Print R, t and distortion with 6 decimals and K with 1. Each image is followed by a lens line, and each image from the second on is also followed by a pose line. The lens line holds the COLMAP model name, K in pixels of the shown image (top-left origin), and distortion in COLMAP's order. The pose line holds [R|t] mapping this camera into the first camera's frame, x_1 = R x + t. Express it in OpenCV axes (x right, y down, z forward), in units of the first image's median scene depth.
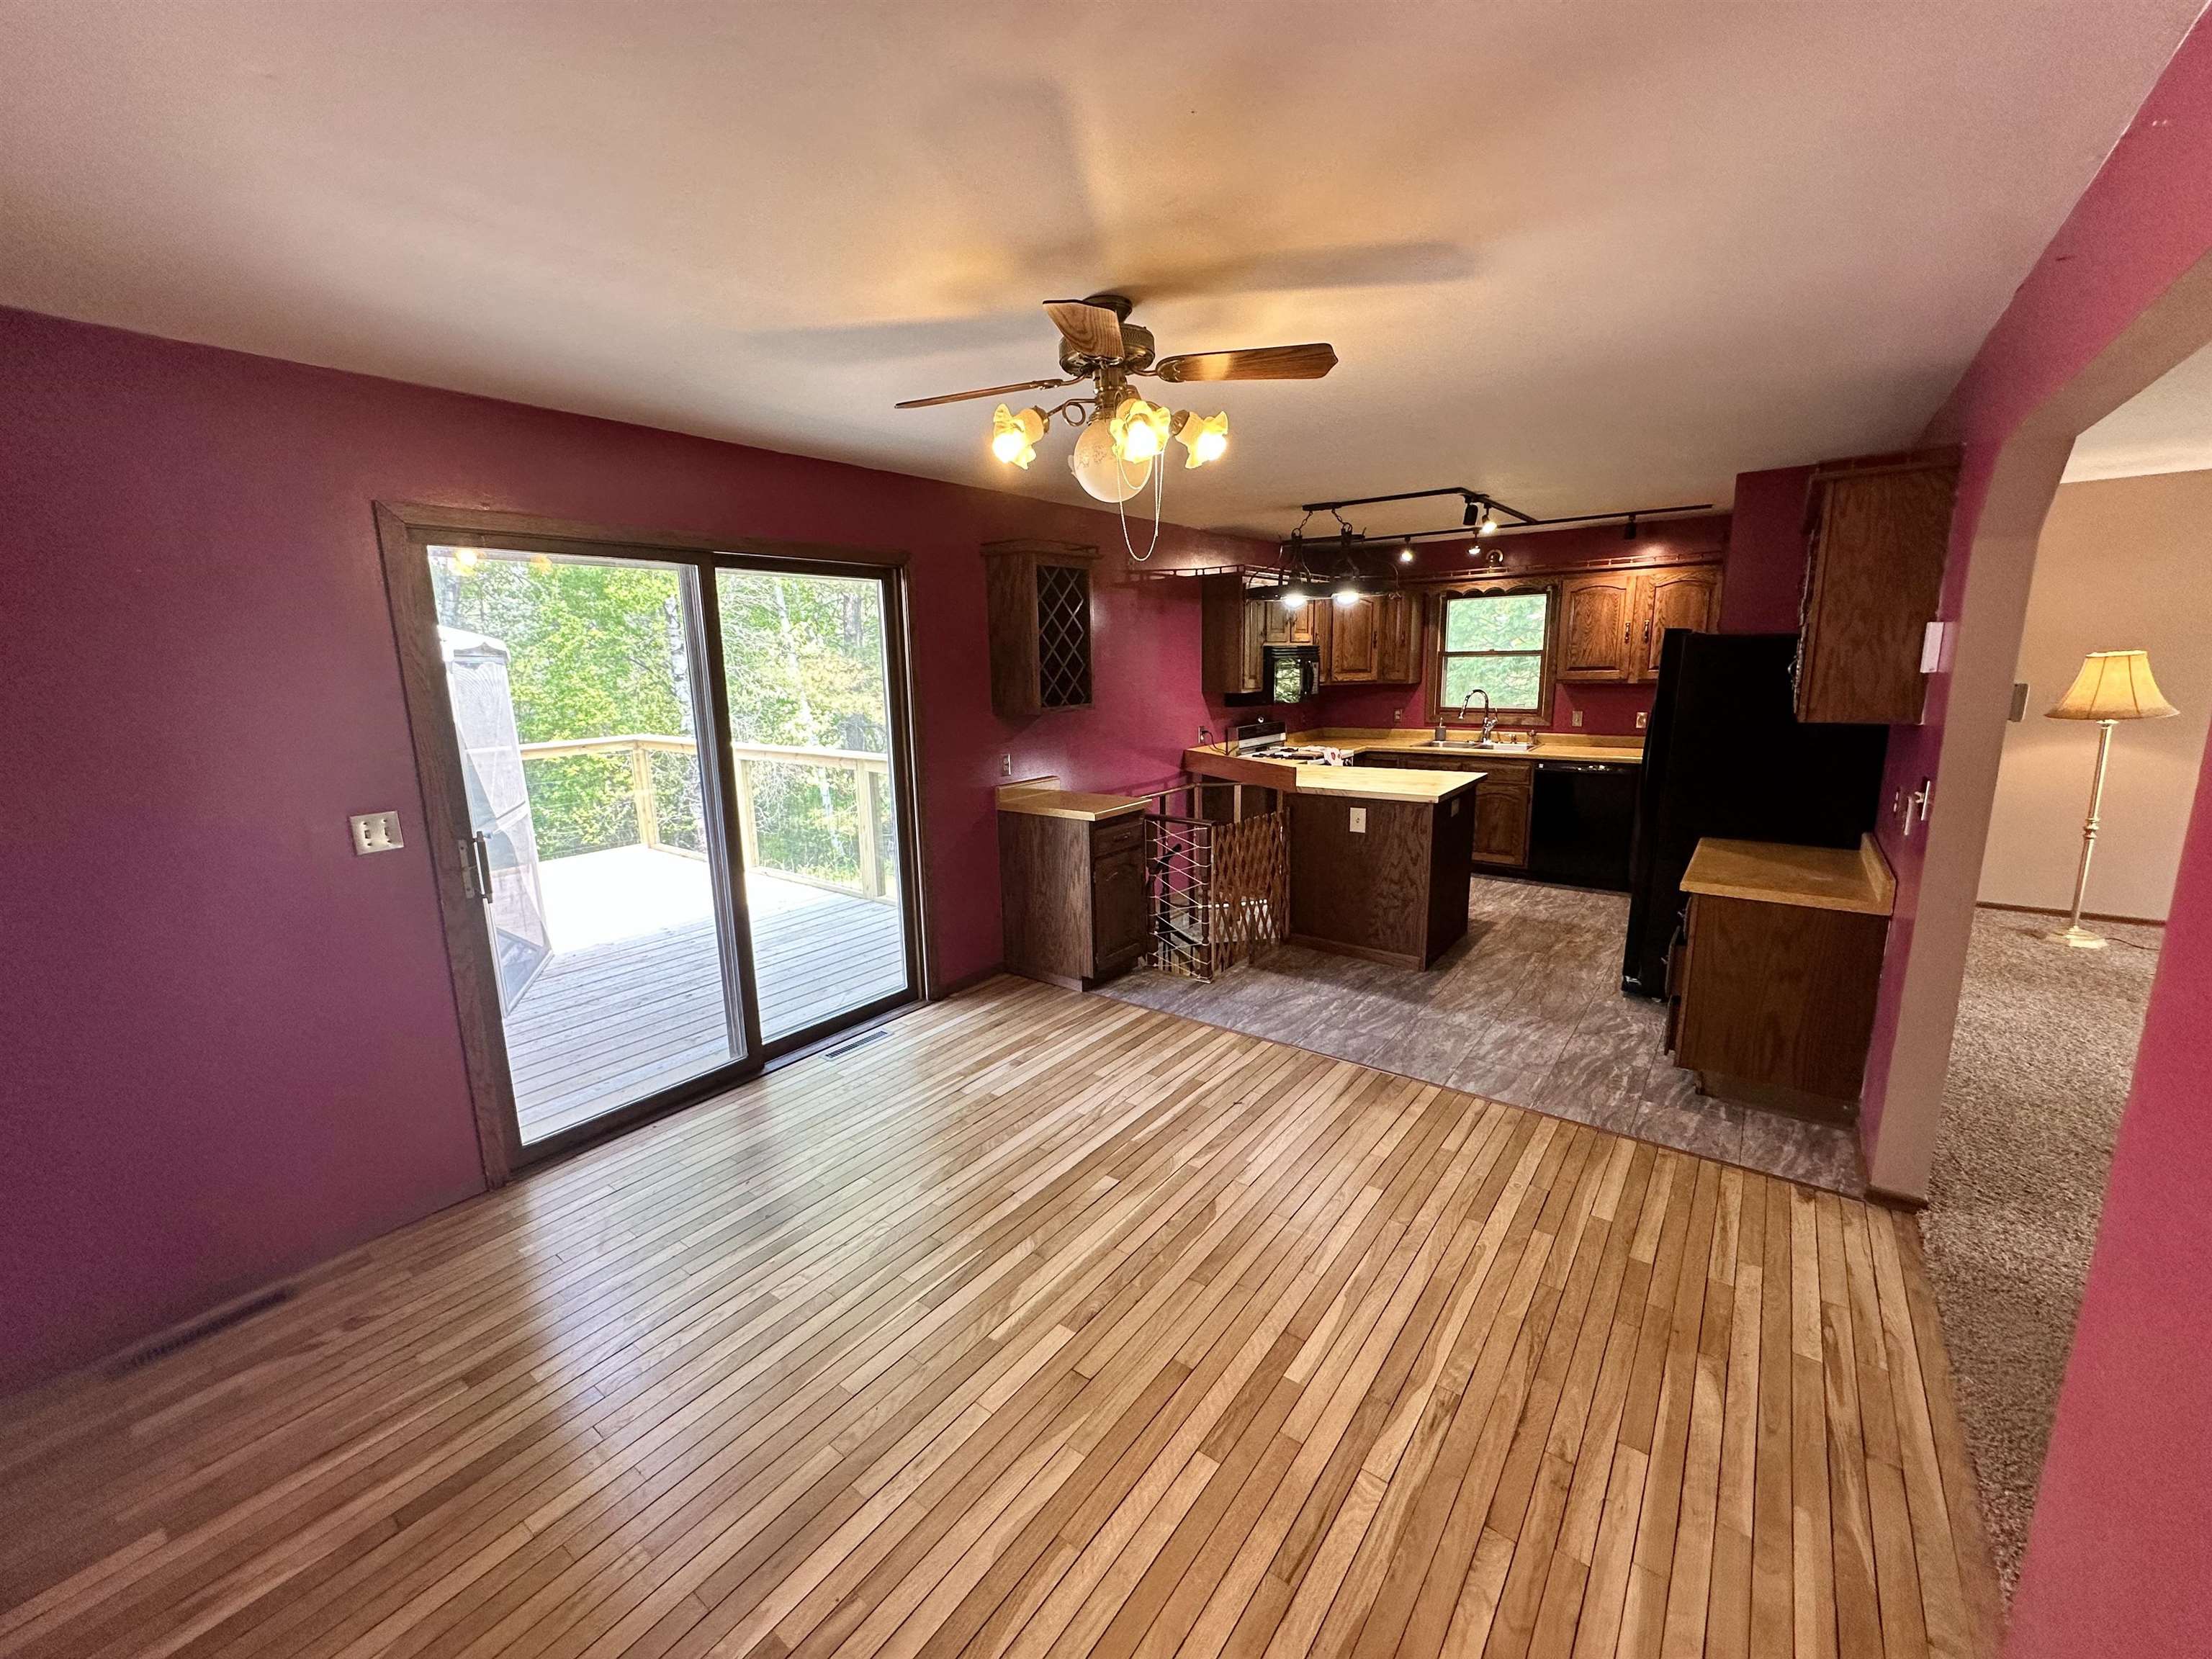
lens RADIAL K [[882.3, 0, 1106.0], [0, 882.3, 829.5], [0, 0, 1]] dist [-0.001458, -0.000309]
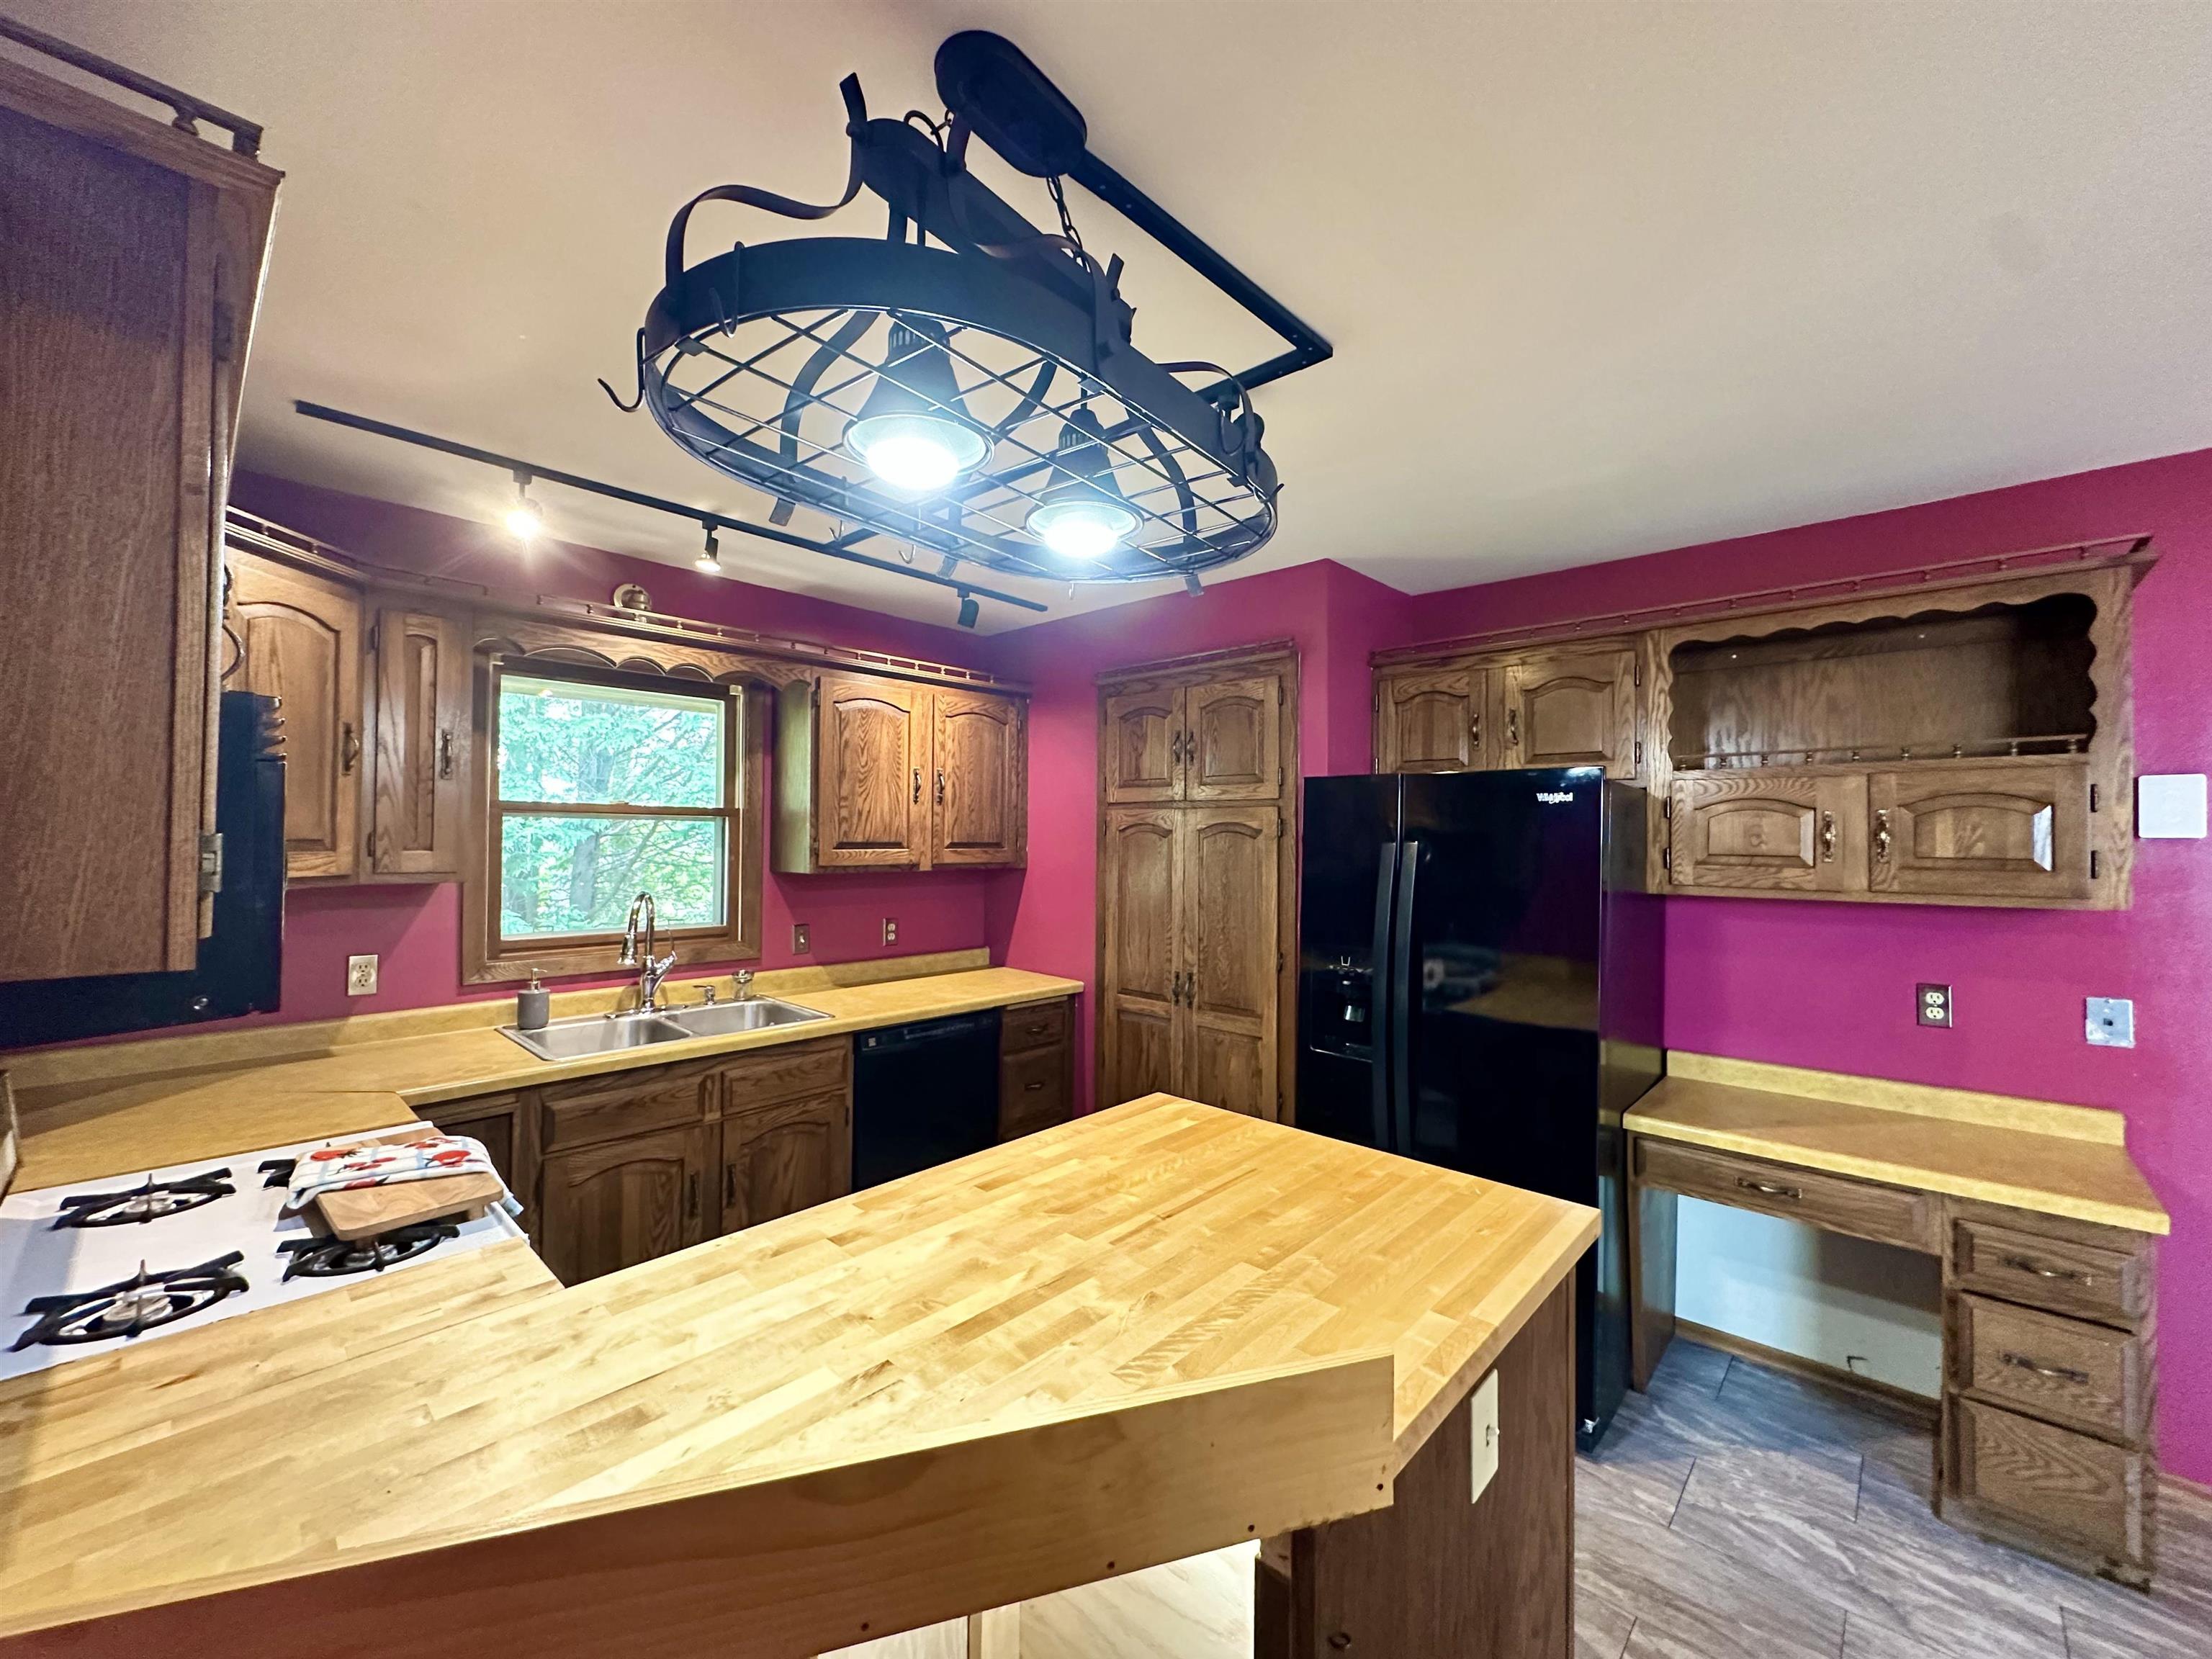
lens RADIAL K [[882.3, 0, 1106.0], [0, 882.3, 829.5], [0, 0, 1]] dist [-0.001458, -0.000309]
pose [[0.101659, 0.031125, 0.994332, 0.029060], [0.178595, 0.982701, -0.049020, -0.174228], [-0.978657, 0.182566, 0.094341, 1.006556]]
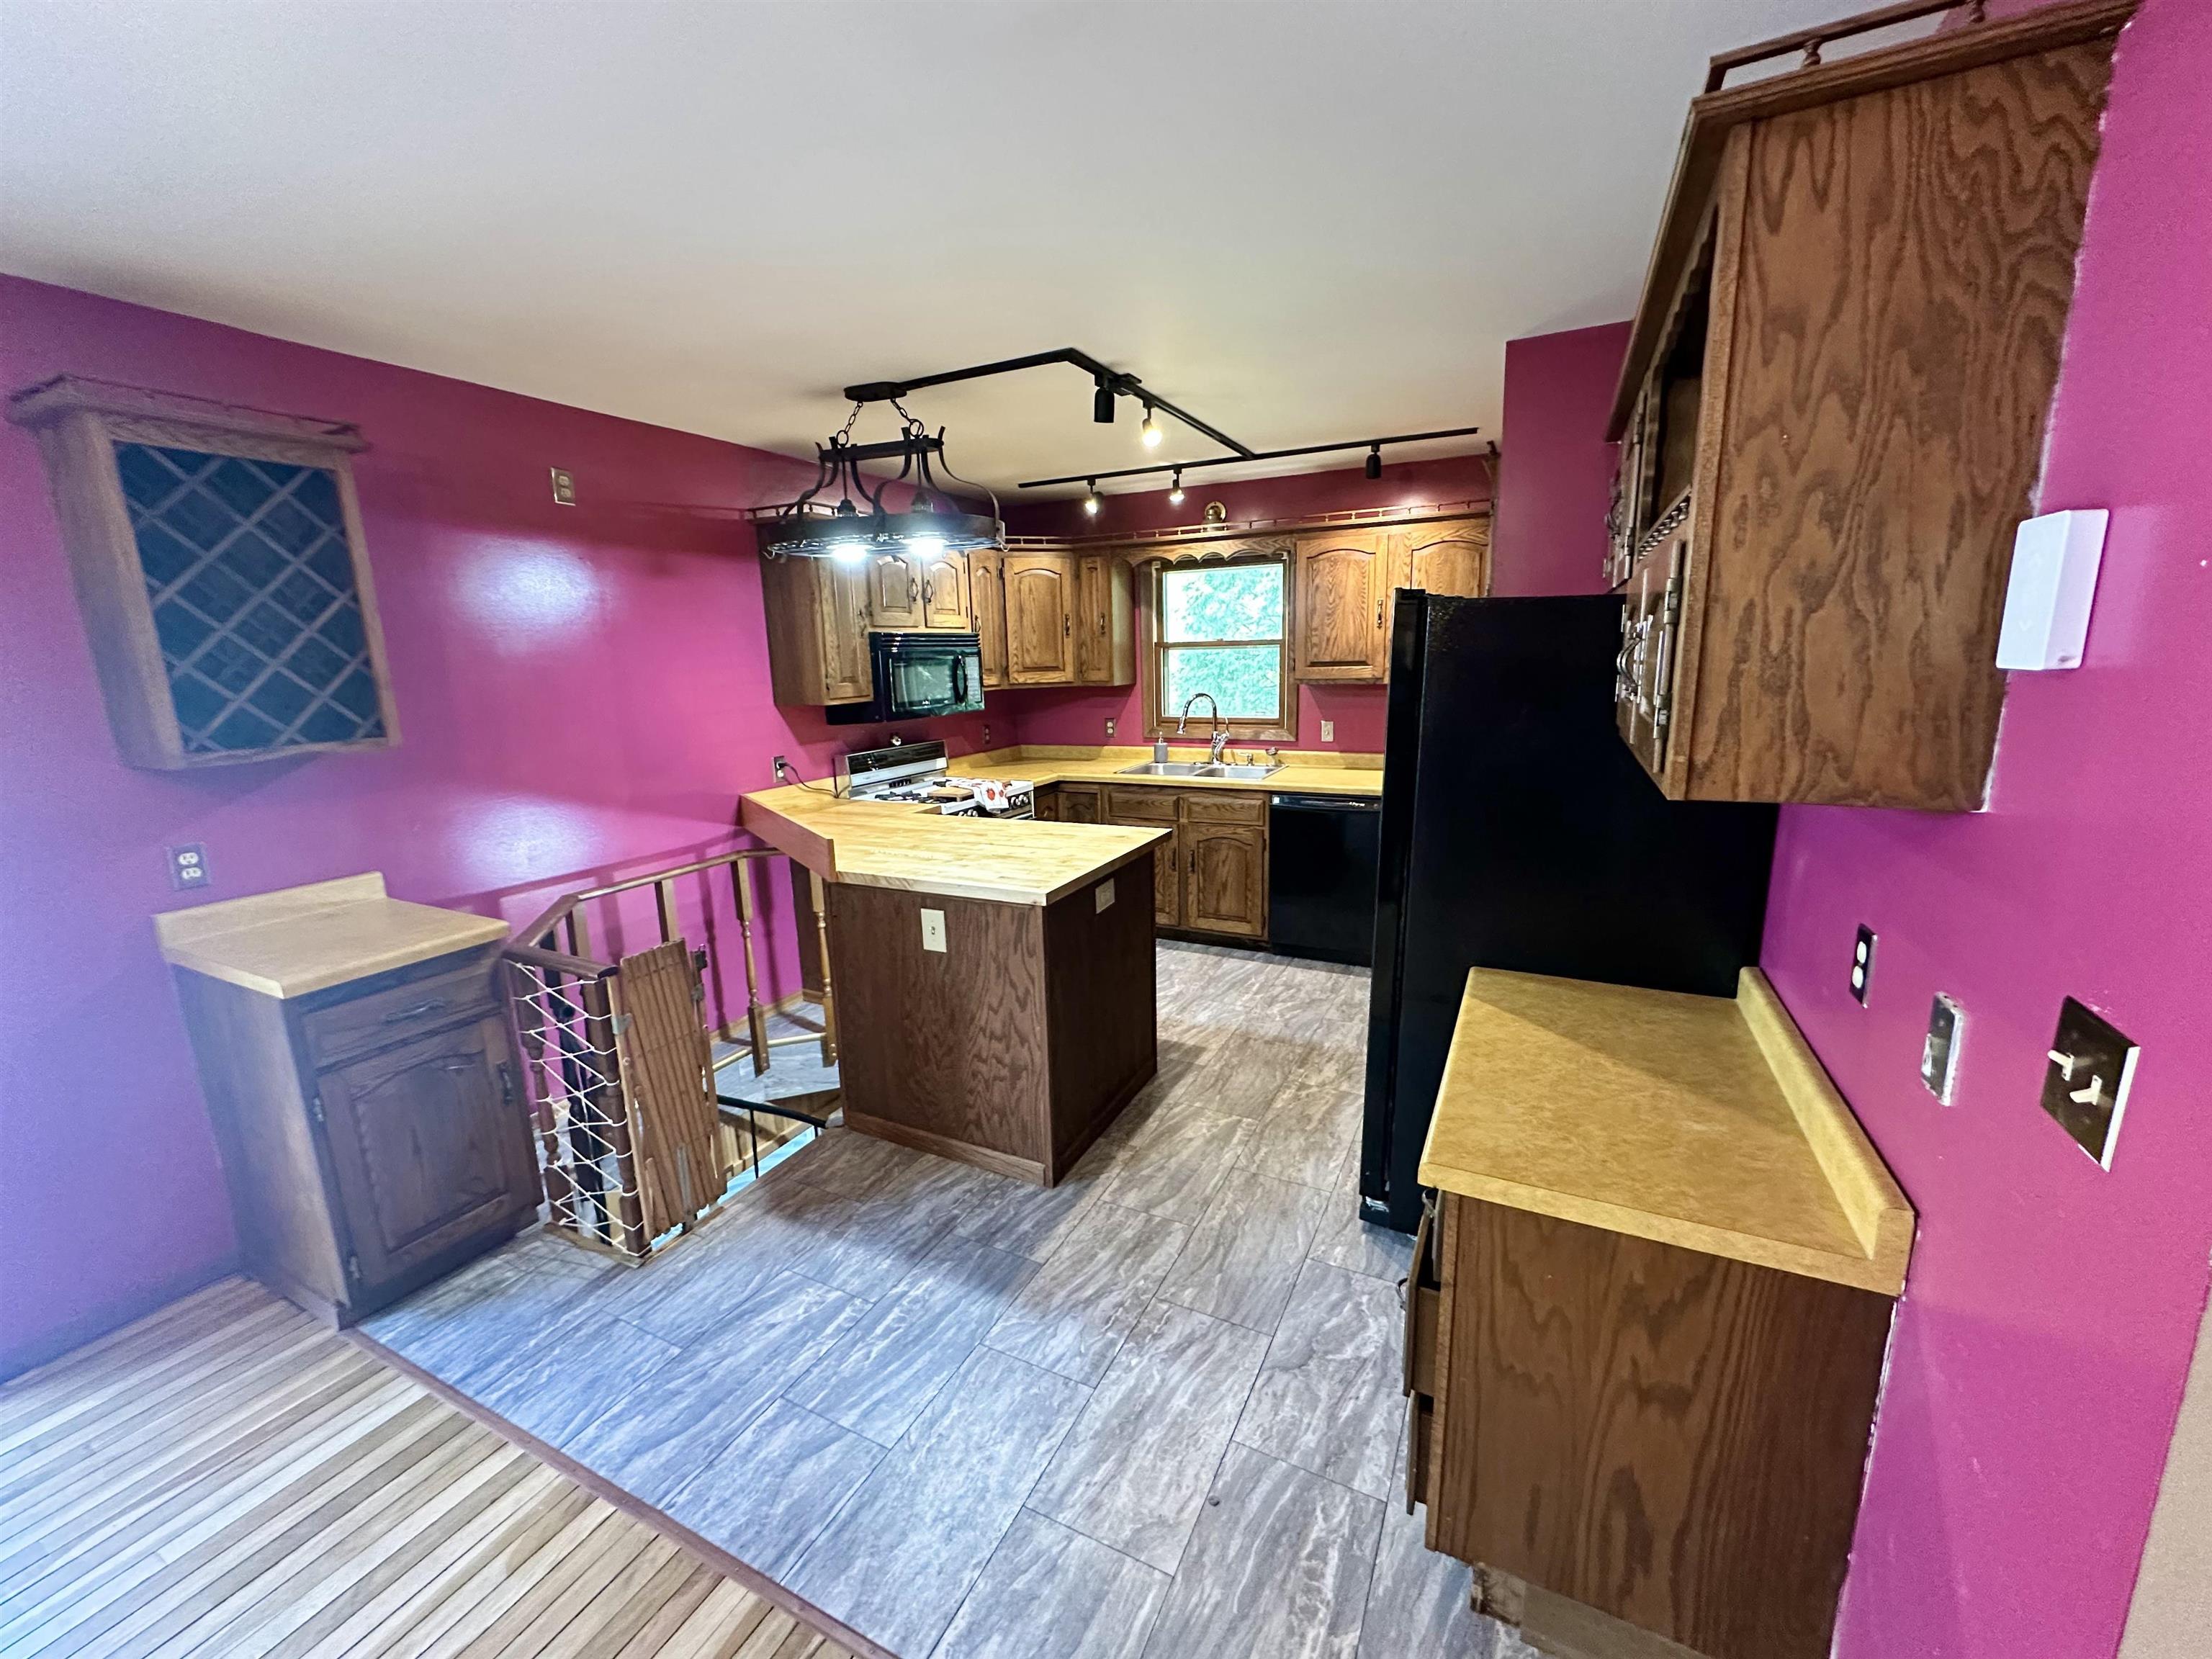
lens RADIAL K [[882.3, 0, 1106.0], [0, 882.3, 829.5], [0, 0, 1]] dist [-0.001458, -0.000309]
pose [[0.983081, -0.040407, 0.178656, 0.284309], [0.039987, 0.999182, 0.005955, -0.072258], [-0.178751, 0.001289, 0.983894, 0.398738]]
